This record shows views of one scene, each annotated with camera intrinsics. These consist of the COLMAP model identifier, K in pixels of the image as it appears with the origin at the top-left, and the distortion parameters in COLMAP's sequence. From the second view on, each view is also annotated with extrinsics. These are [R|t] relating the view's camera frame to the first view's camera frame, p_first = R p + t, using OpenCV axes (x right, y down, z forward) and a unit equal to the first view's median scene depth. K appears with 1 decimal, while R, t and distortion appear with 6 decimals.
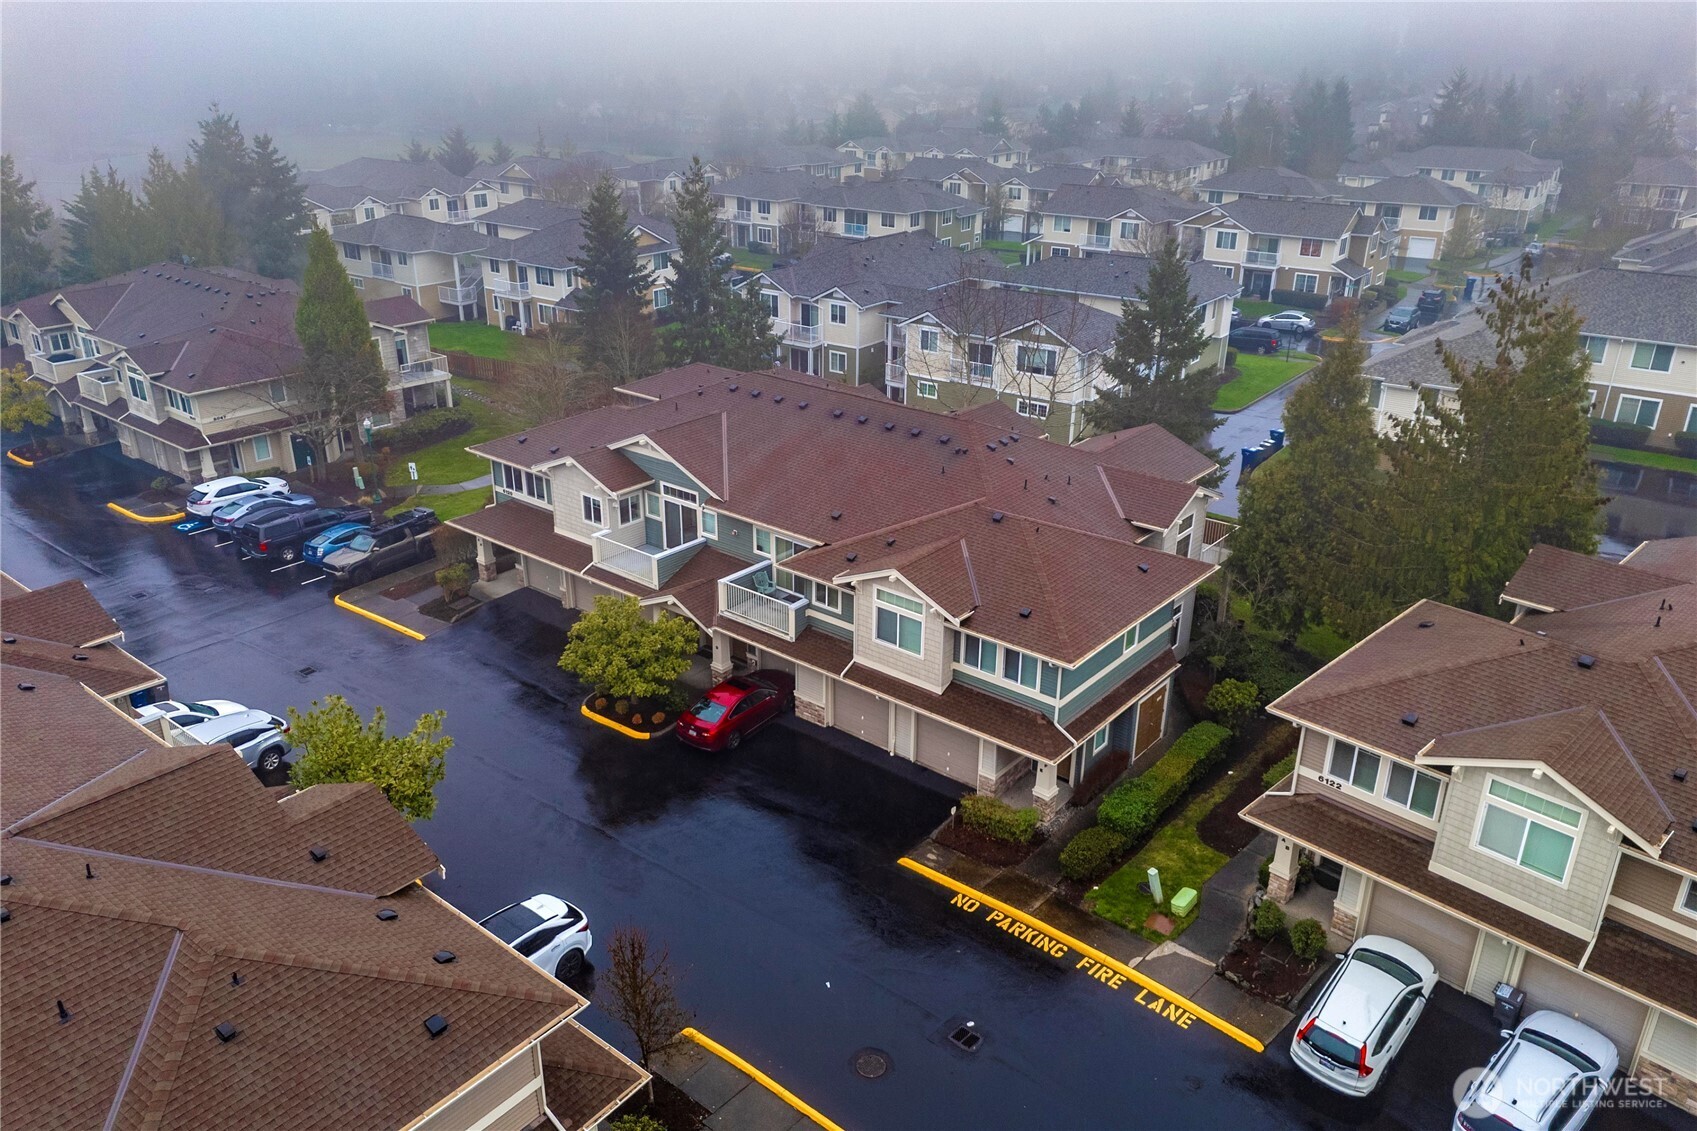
lens RADIAL K [[1242.2, 0, 848.5], [0, 1242.2, 565.5], [0, 0, 1]] dist [0.078958, -0.001137]
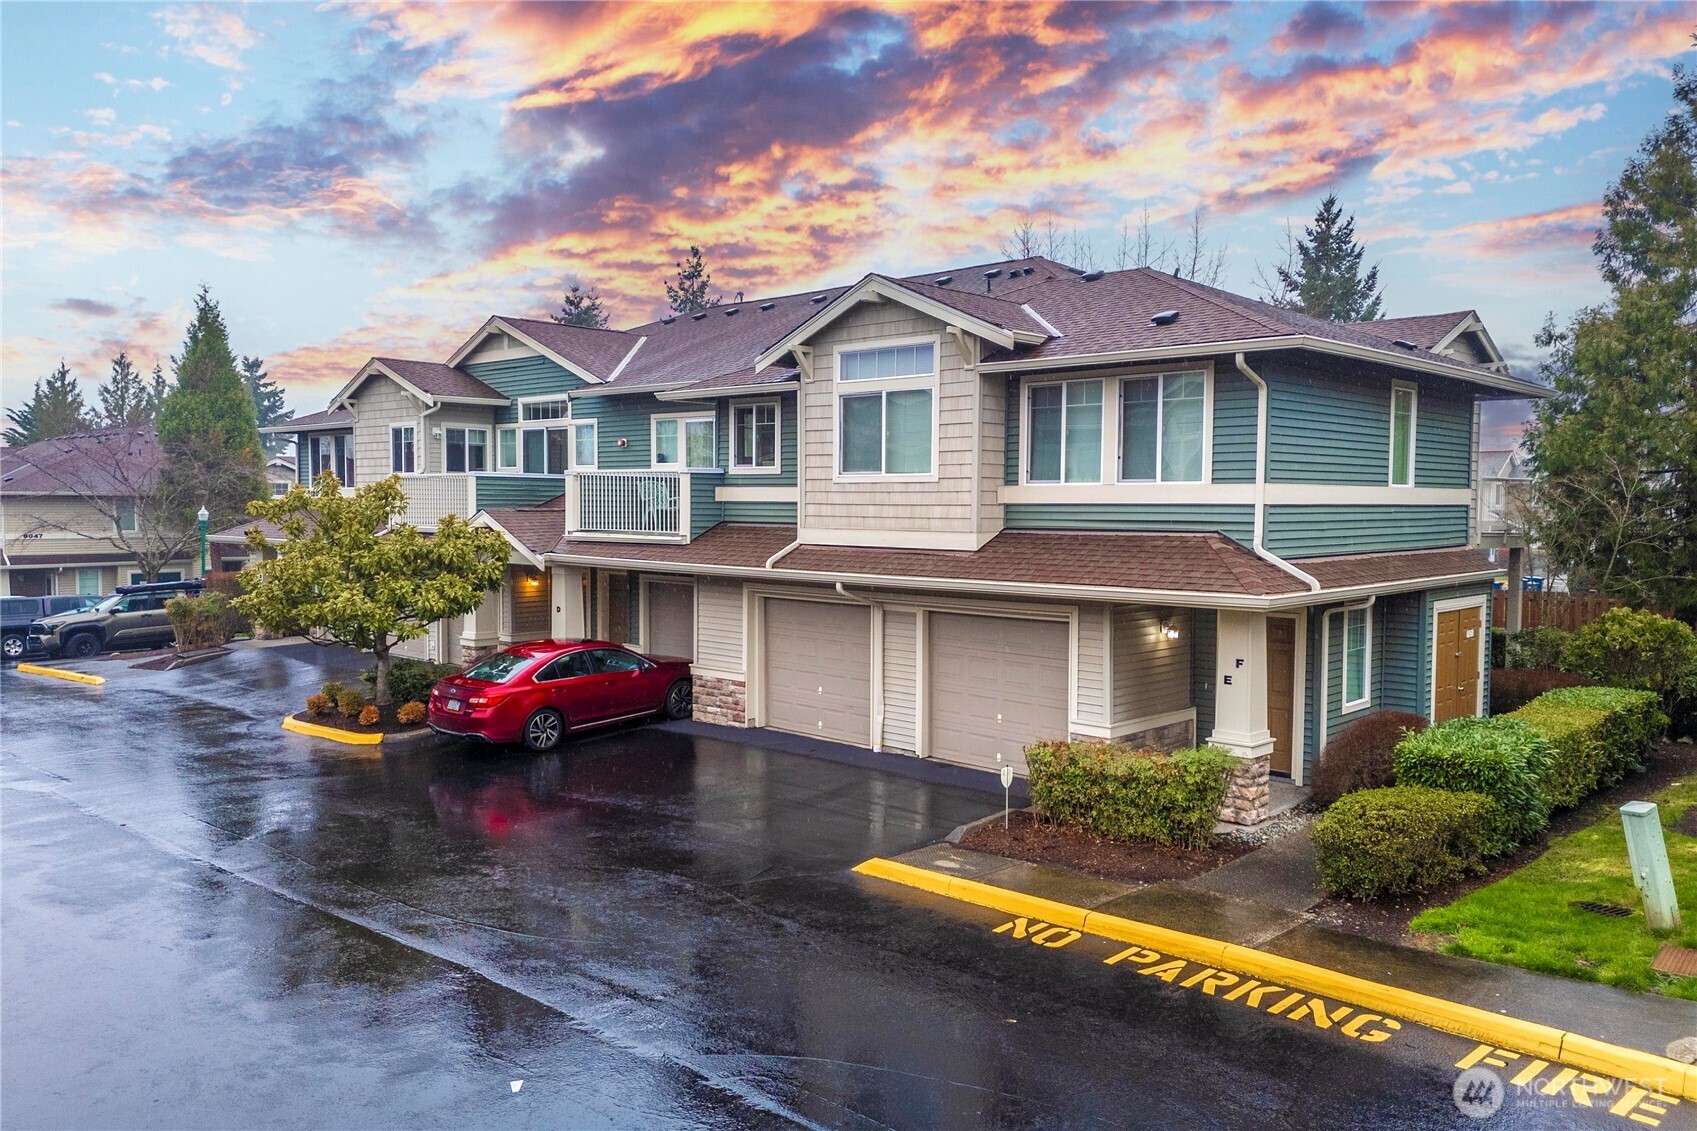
lens RADIAL K [[1262.5, 0, 848.5], [0, 1262.5, 565.5], [0, 0, 1]] dist [0.060888, 0.001048]
pose [[0.997752, 0.000558, -0.067009, 0.055545], [-0.023484, 0.939459, -0.341855, 0.247563], [0.062761, 0.342660, 0.937361, 0.546148]]
